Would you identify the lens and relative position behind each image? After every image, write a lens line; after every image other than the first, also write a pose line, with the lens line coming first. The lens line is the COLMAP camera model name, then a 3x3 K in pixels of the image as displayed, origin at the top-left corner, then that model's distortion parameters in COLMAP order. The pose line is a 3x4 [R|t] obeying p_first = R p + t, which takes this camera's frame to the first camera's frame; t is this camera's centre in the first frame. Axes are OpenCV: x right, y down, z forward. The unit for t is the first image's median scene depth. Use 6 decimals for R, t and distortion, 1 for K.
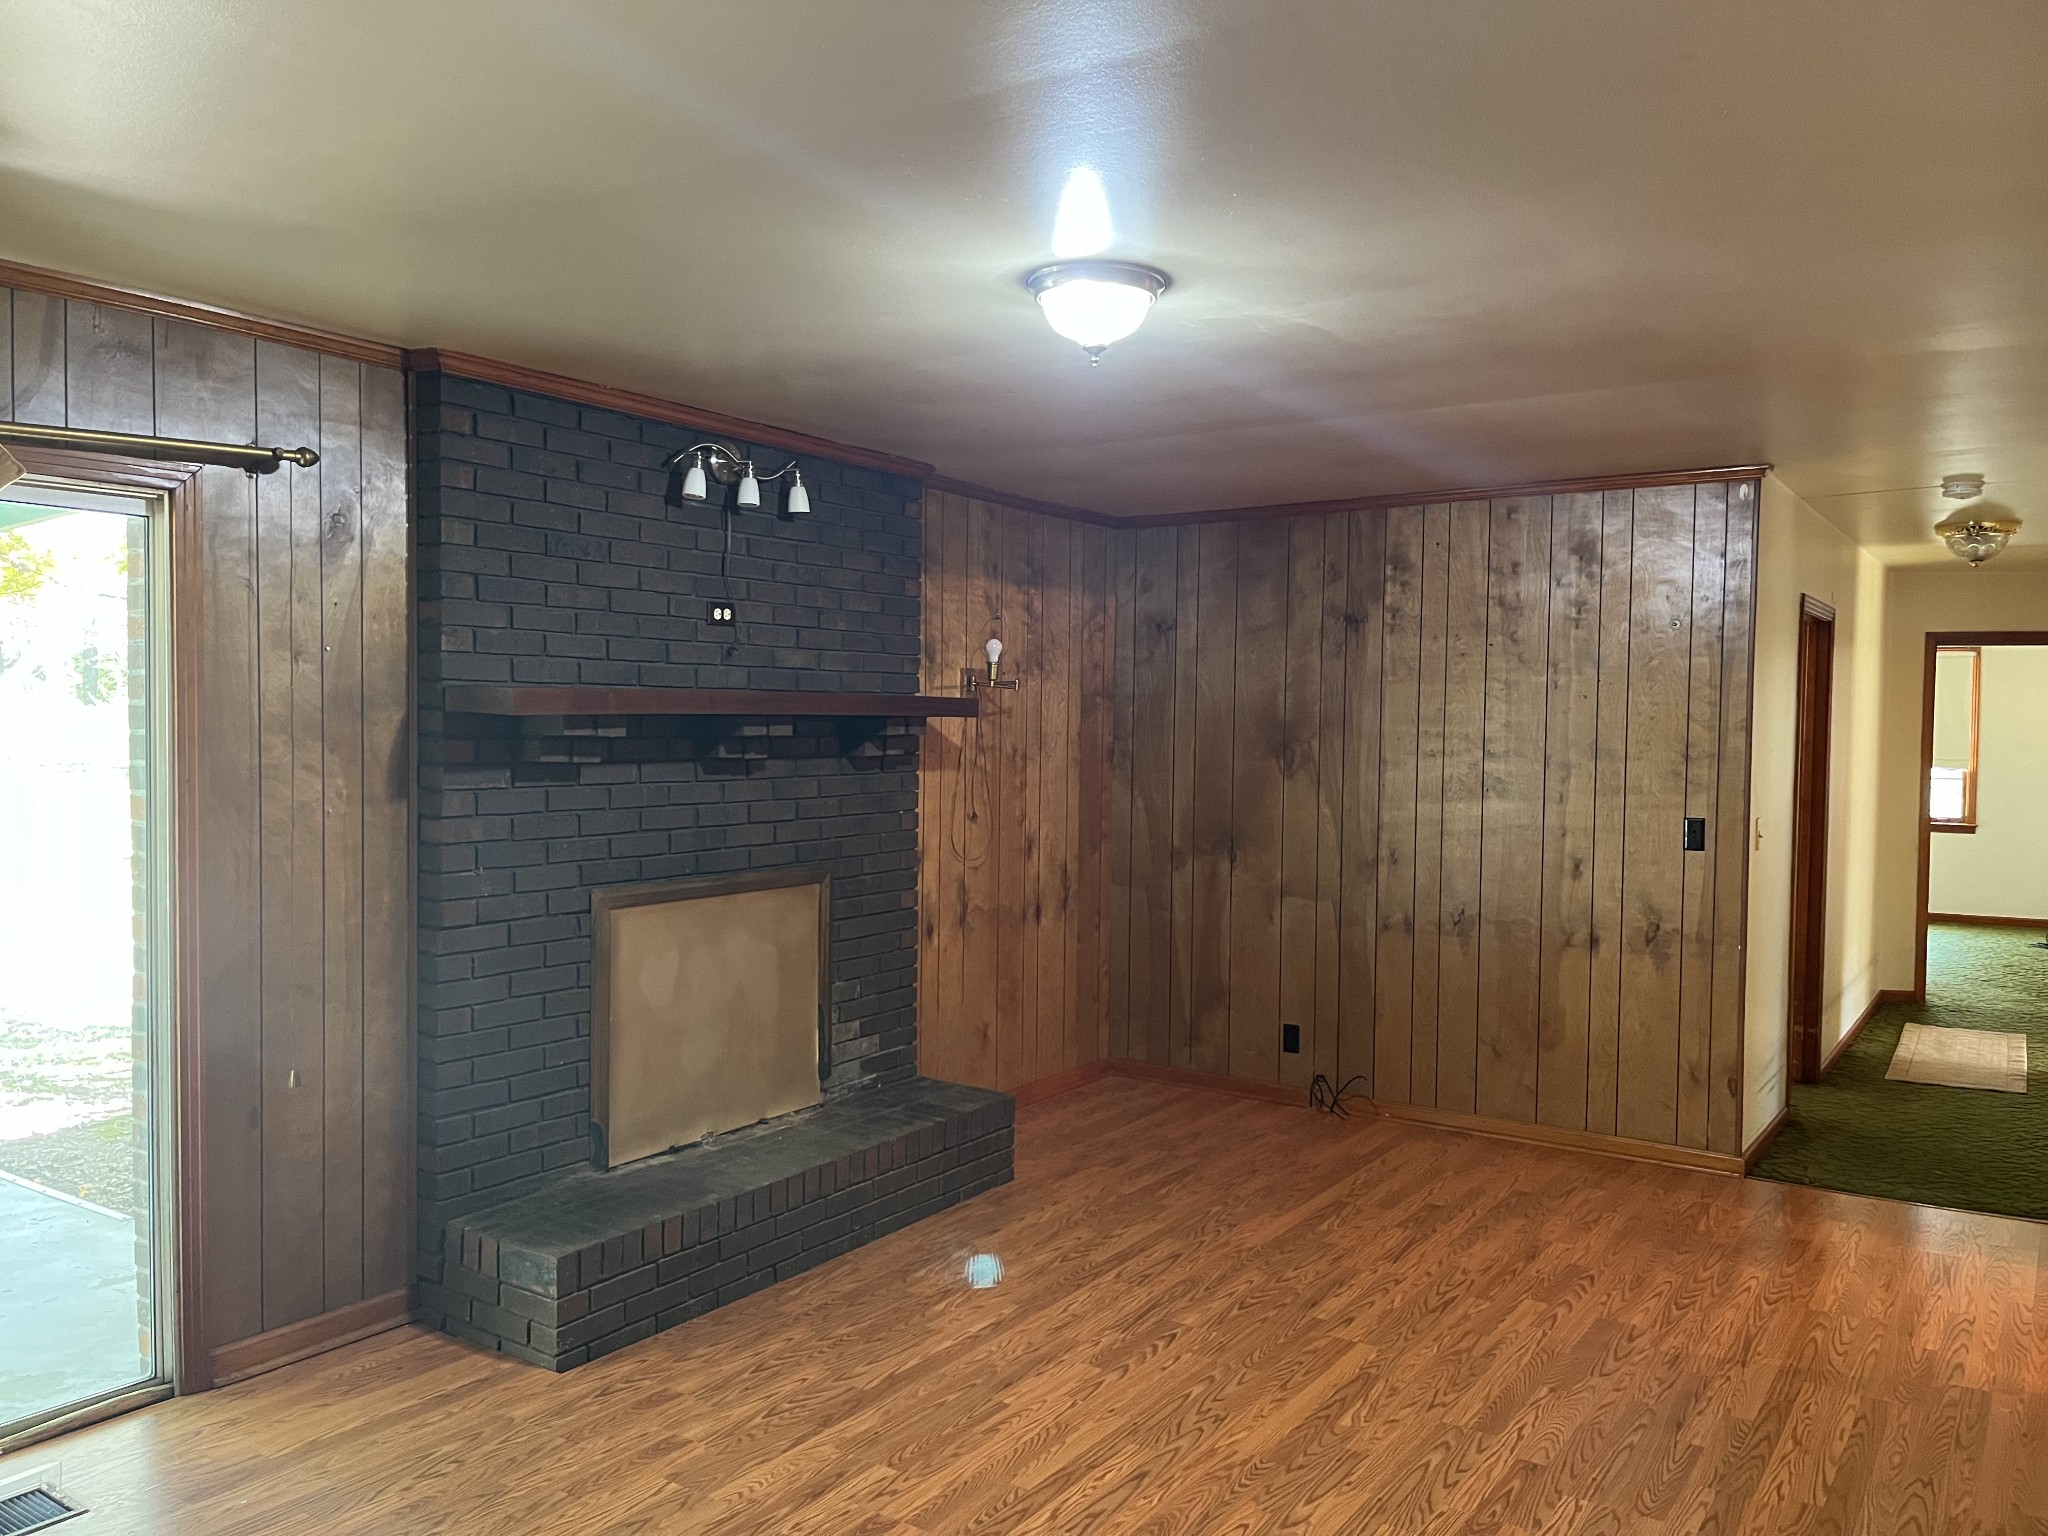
lens RADIAL K [[1498.6, 0, 1024.0], [0, 1498.6, 768.0], [0, 0, 1]] dist [0.039992, -0.000032]
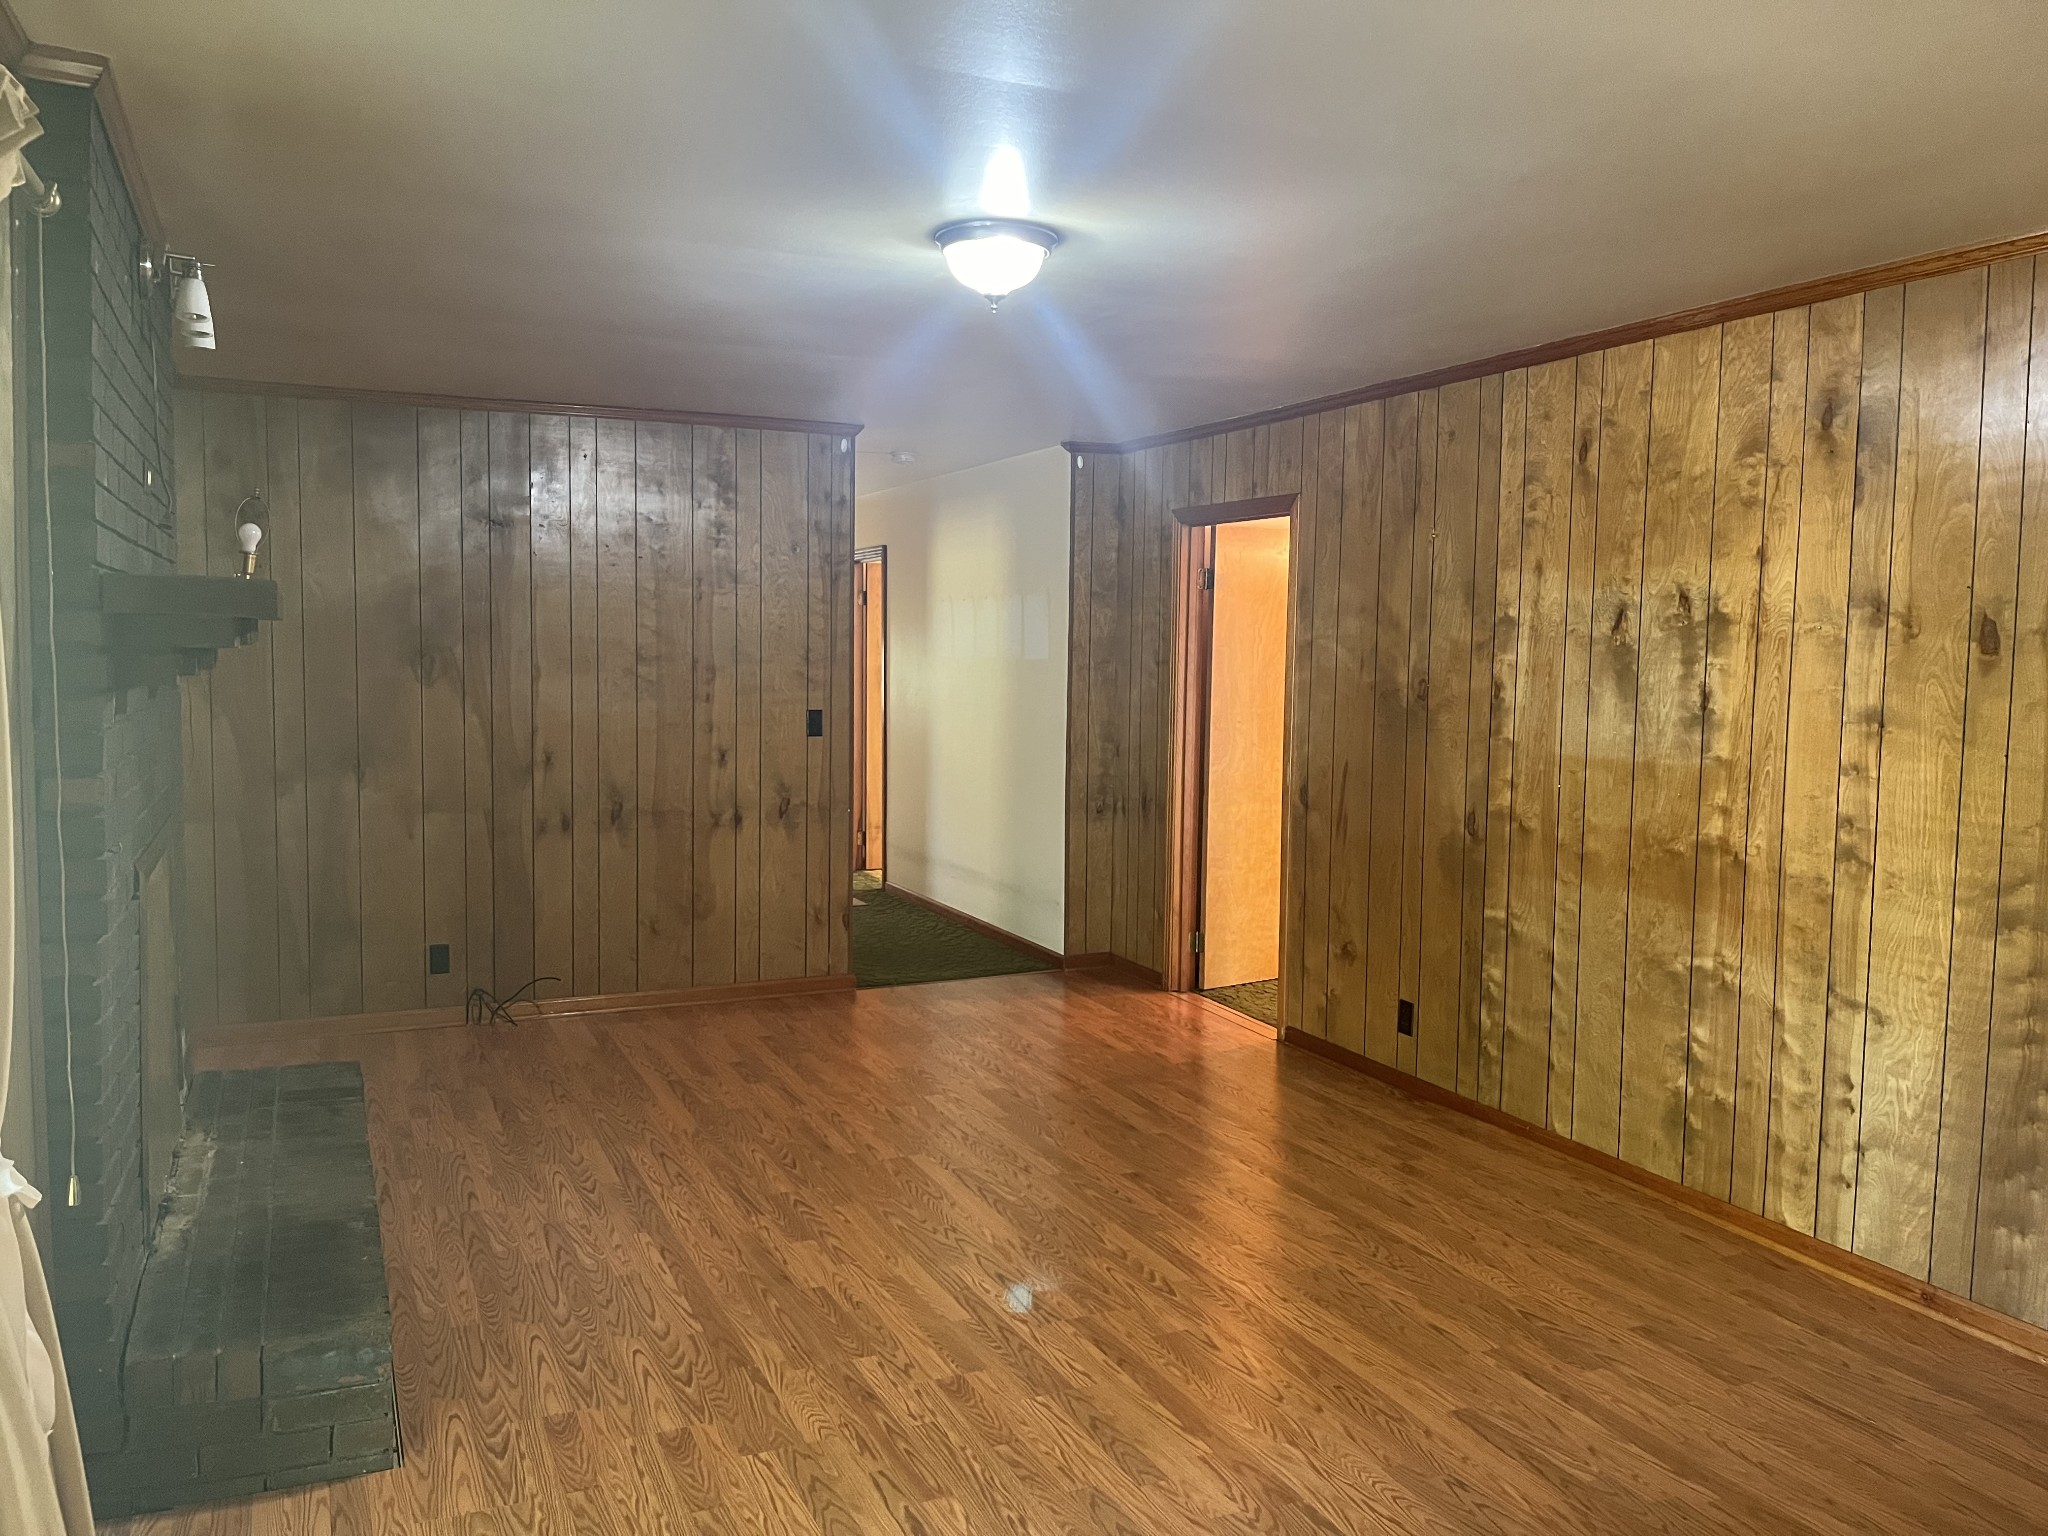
lens RADIAL K [[1506.8, 0, 990.7], [0, 1506.8, 757.1], [0, 0, 1]] dist [0.027051, -0.000246]
pose [[0.549237, -0.065115, 0.833126, -0.532230], [0.017082, 0.997626, 0.066710, -0.007996], [-0.835492, -0.022408, 0.549046, 0.225000]]
